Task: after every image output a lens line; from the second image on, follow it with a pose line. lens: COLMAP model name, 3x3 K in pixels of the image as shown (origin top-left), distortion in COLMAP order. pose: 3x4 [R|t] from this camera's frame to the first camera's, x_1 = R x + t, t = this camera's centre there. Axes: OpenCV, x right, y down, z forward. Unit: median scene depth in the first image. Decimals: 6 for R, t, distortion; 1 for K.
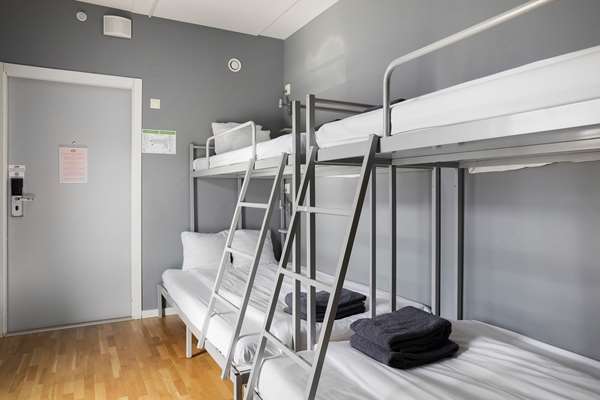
lens RADIAL K [[416.3, 0, 300.0], [0, 416.3, 200.0], [0, 0, 1]] dist [-0.000463, 0.000445]
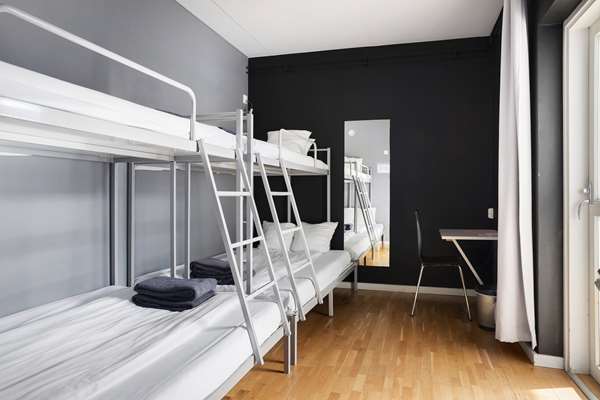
lens RADIAL K [[416.3, 0, 300.0], [0, 416.3, 200.0], [0, 0, 1]] dist [-0.000463, 0.000445]
pose [[-0.715916, -0.009265, 0.698125, -0.888776], [0.015074, 0.999474, 0.028722, 0.007363], [-0.698023, 0.031086, -0.715400, 1.518936]]
